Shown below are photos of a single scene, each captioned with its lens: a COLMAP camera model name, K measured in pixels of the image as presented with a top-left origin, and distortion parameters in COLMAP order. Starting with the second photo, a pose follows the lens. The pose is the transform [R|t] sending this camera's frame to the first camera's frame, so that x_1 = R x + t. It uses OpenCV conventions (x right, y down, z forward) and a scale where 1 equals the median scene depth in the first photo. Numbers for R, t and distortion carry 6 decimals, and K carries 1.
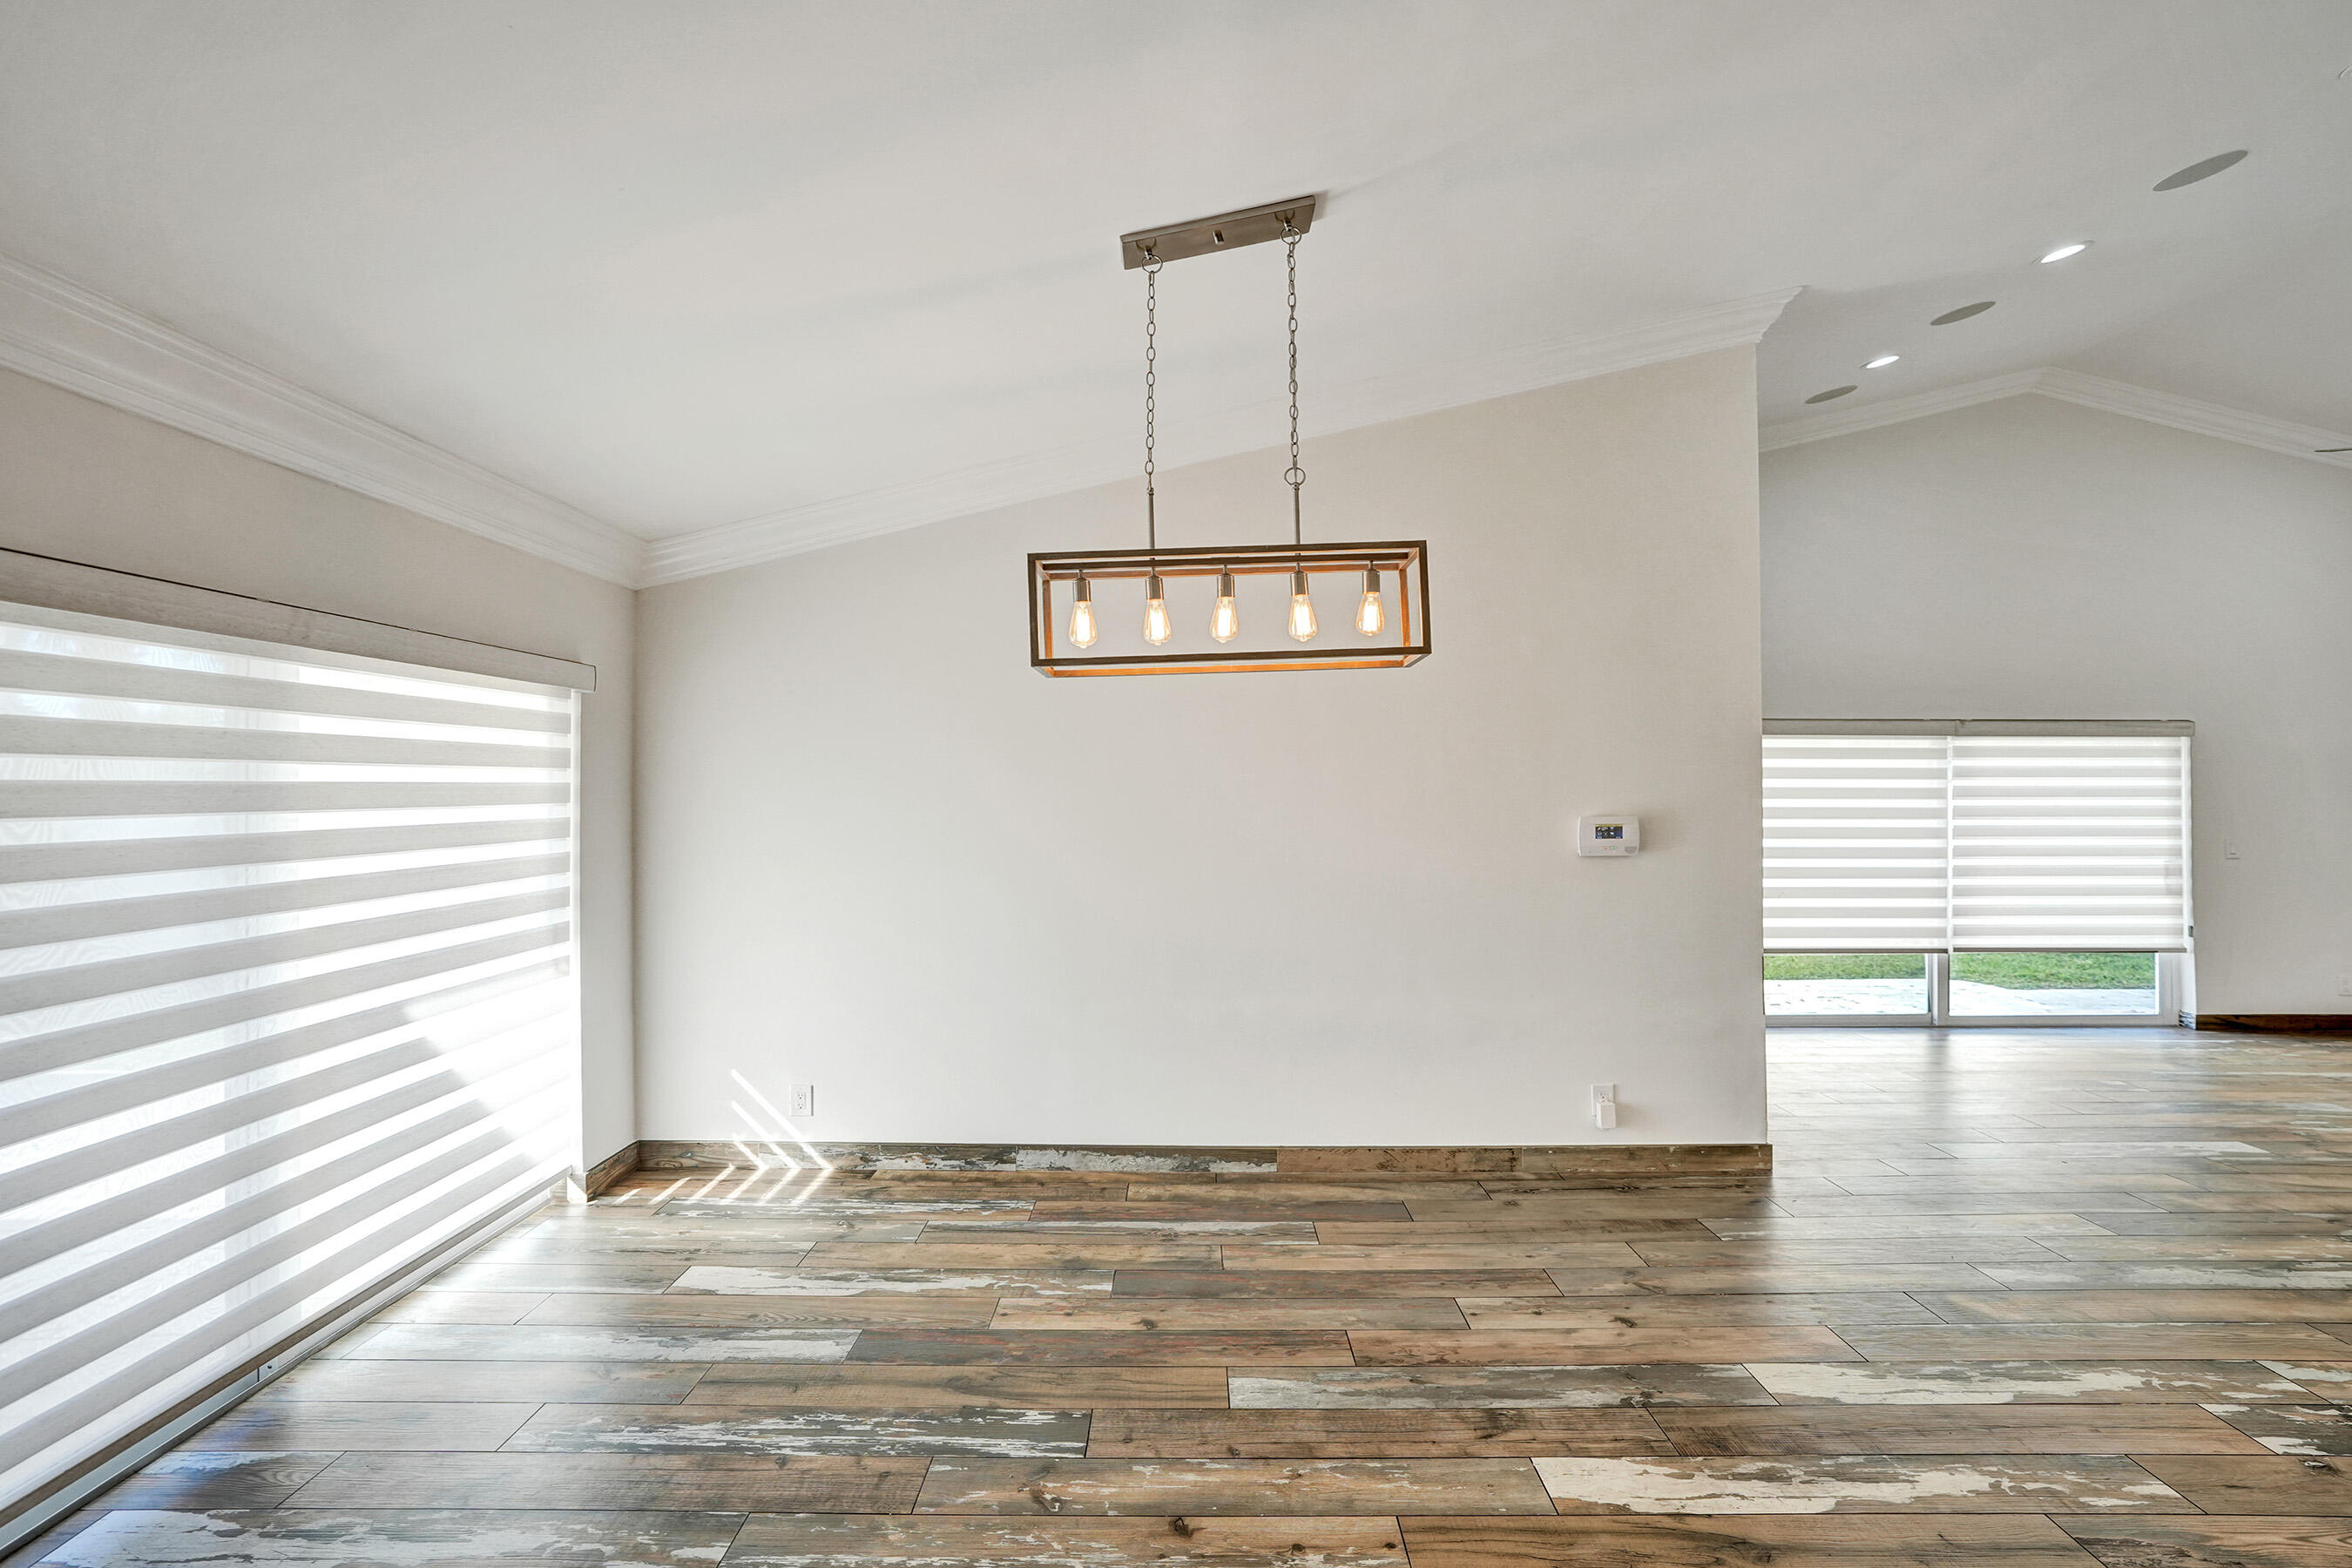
lens RADIAL K [[1253.2, 0, 1168.3], [0, 1253.2, 769.2], [0, 0, 1]] dist [-0.054219, 0.027837]
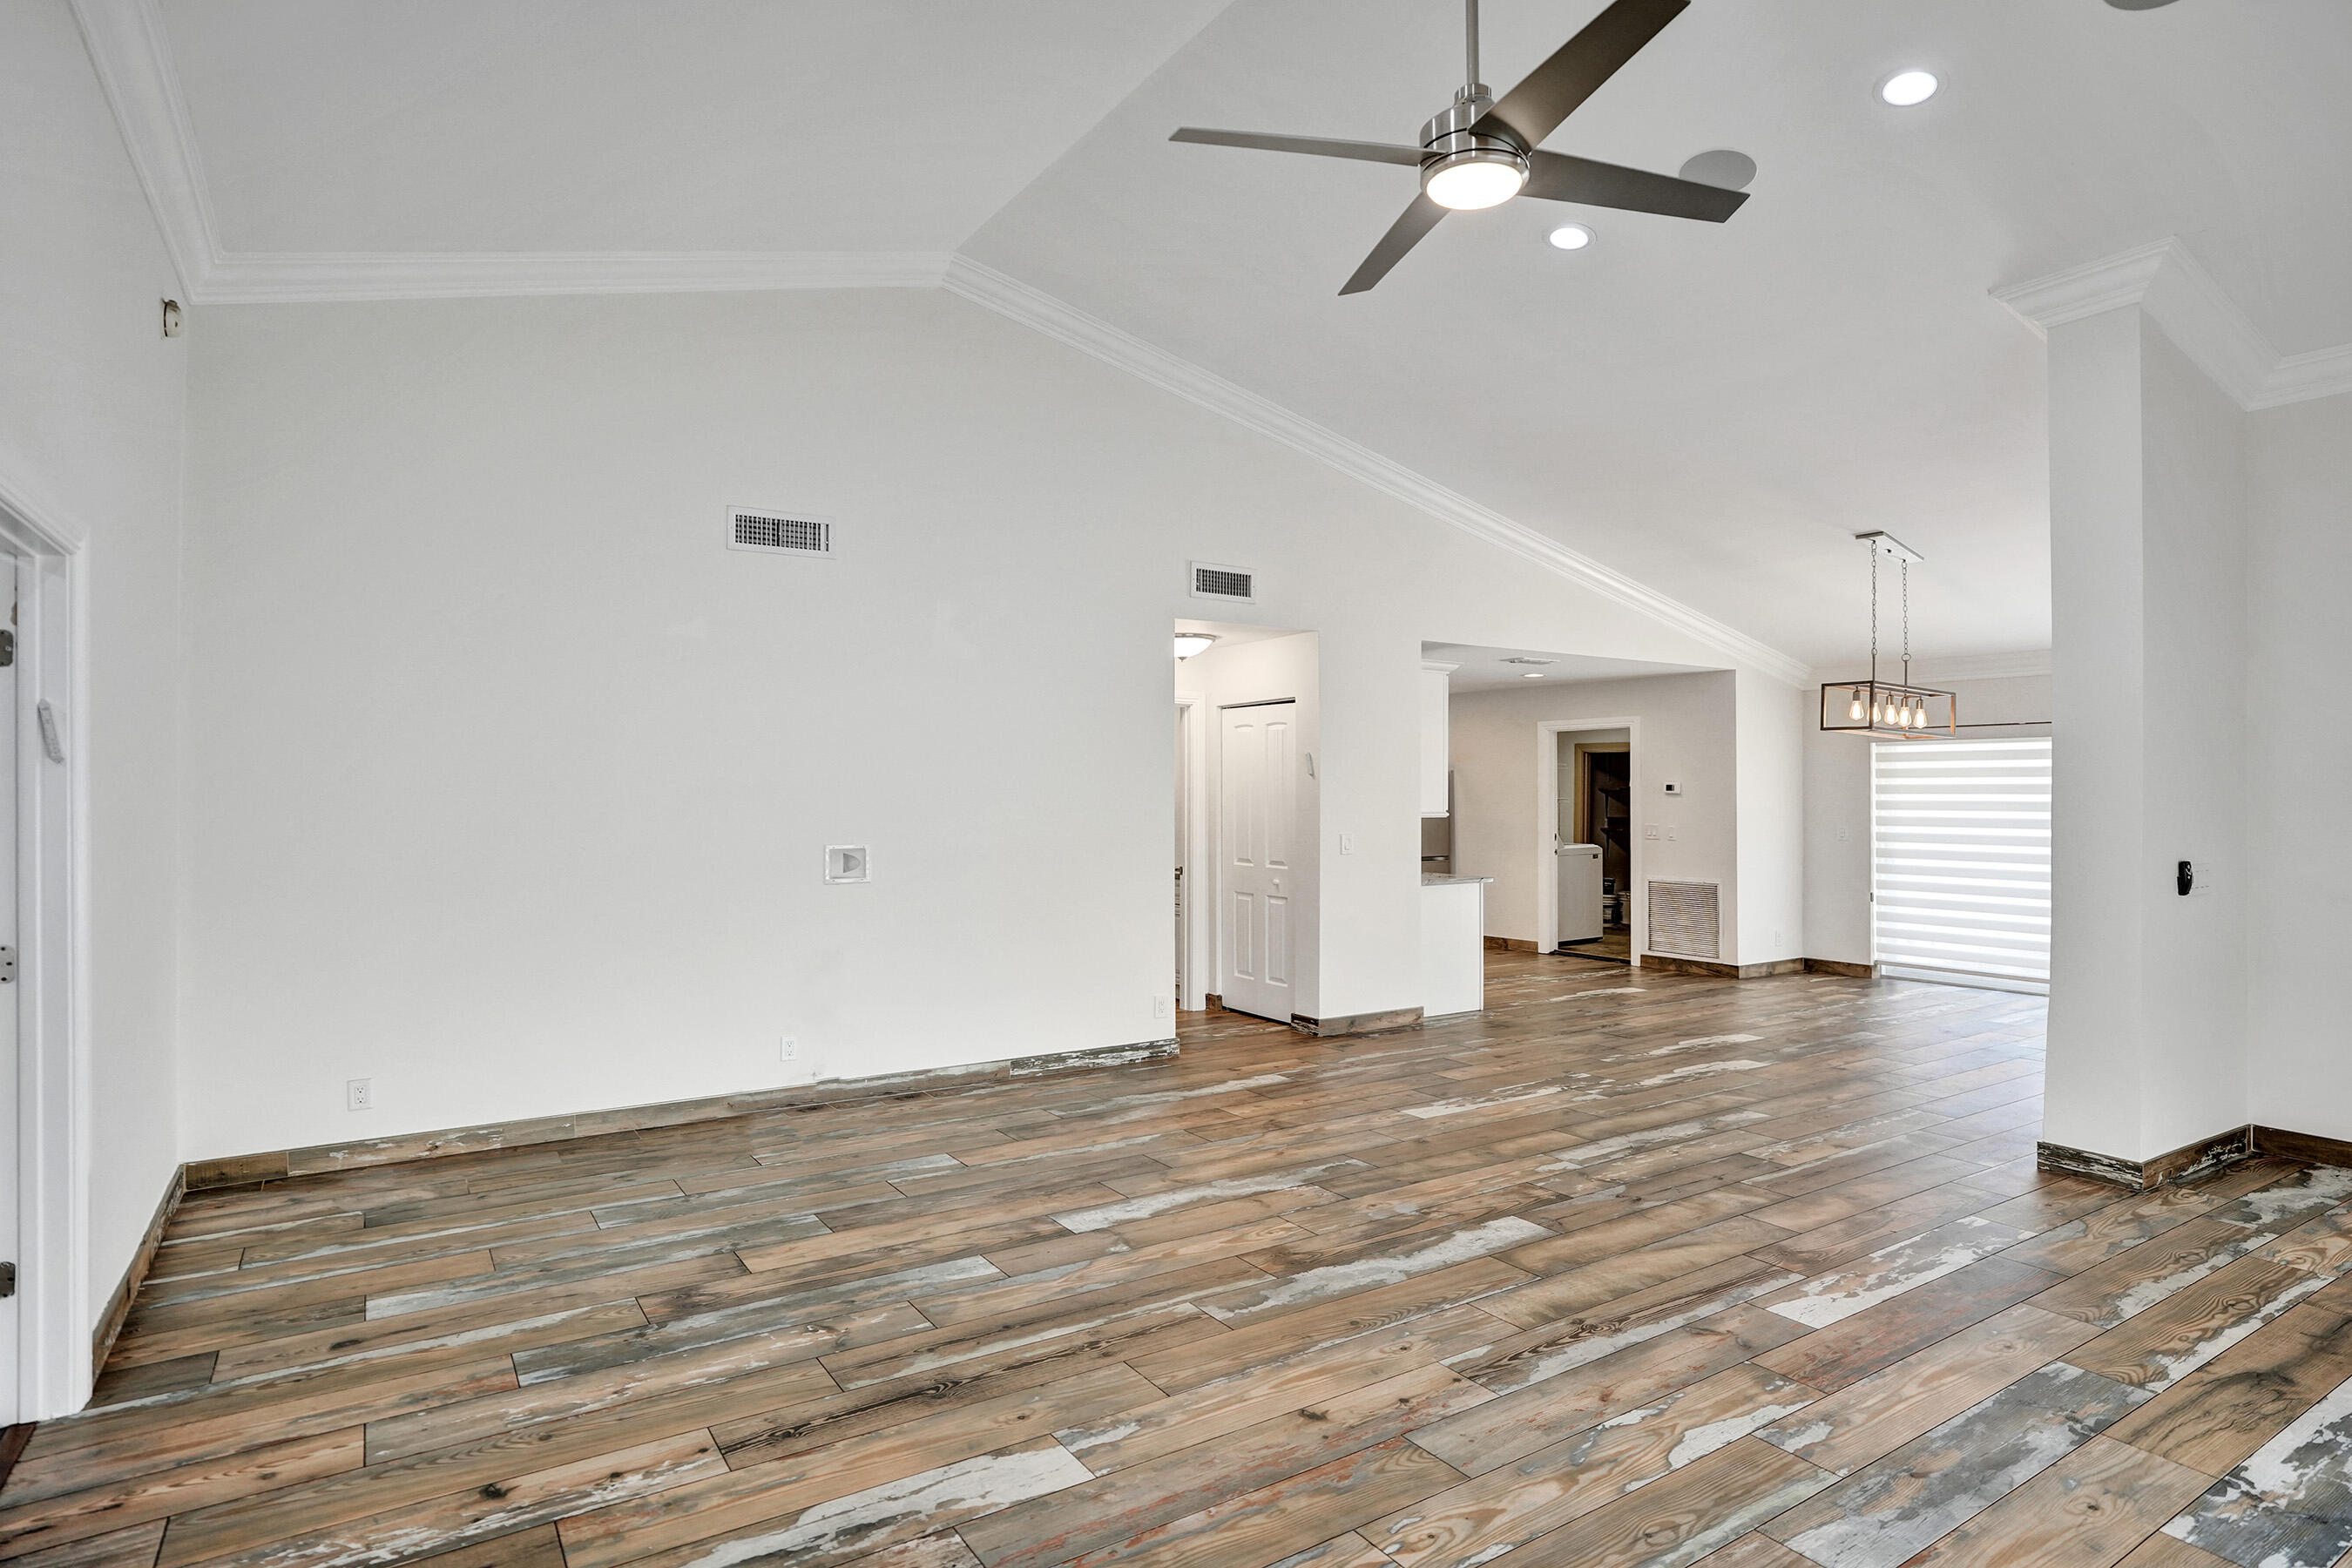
lens RADIAL K [[1253.2, 0, 1161.1], [0, 1253.2, 787.4], [0, 0, 1]] dist [-0.054219, 0.027837]
pose [[-0.839842, -0.001053, -0.542829, 2.467272], [0.006025, 0.999918, -0.011260, 0.038255], [0.542797, -0.012727, -0.839768, 2.205220]]
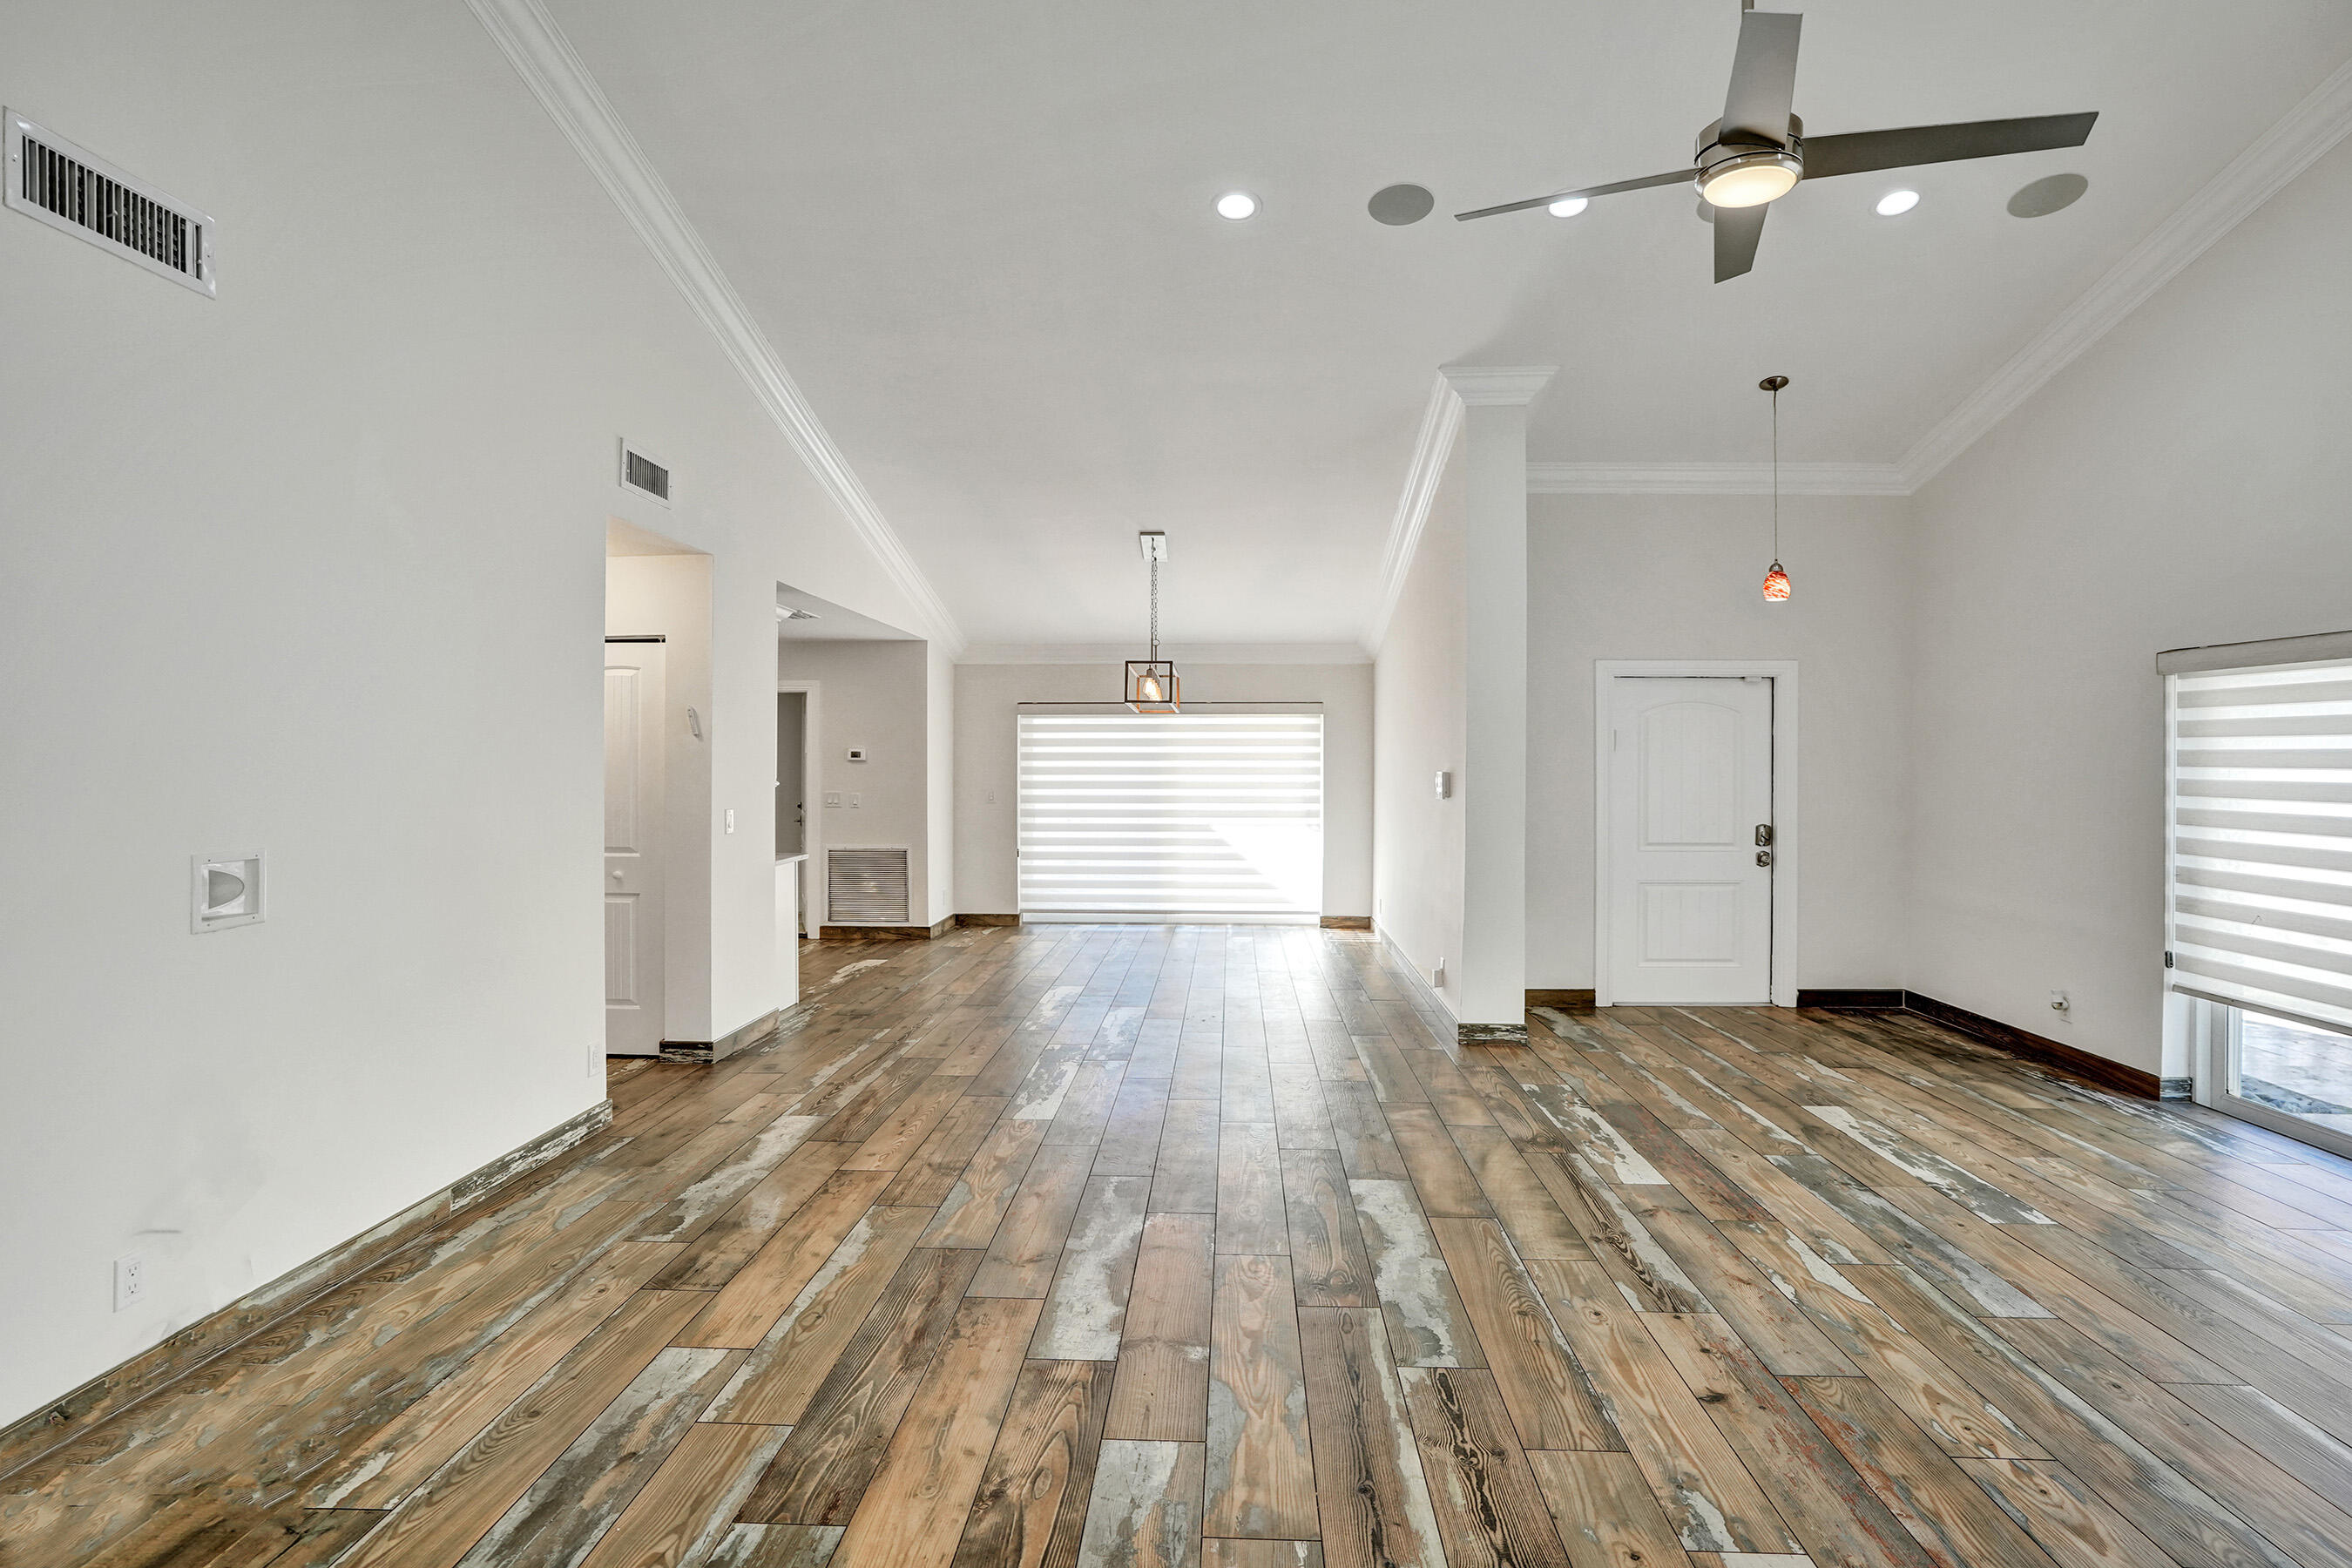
lens RADIAL K [[1253.2, 0, 1167.5], [0, 1253.2, 751.5], [0, 0, 1]] dist [-0.054219, 0.027837]
pose [[-0.043153, -0.007727, -0.999039, 2.768056], [0.009194, 0.999925, -0.008131, 0.037617], [0.999026, -0.009536, -0.043079, 1.146083]]
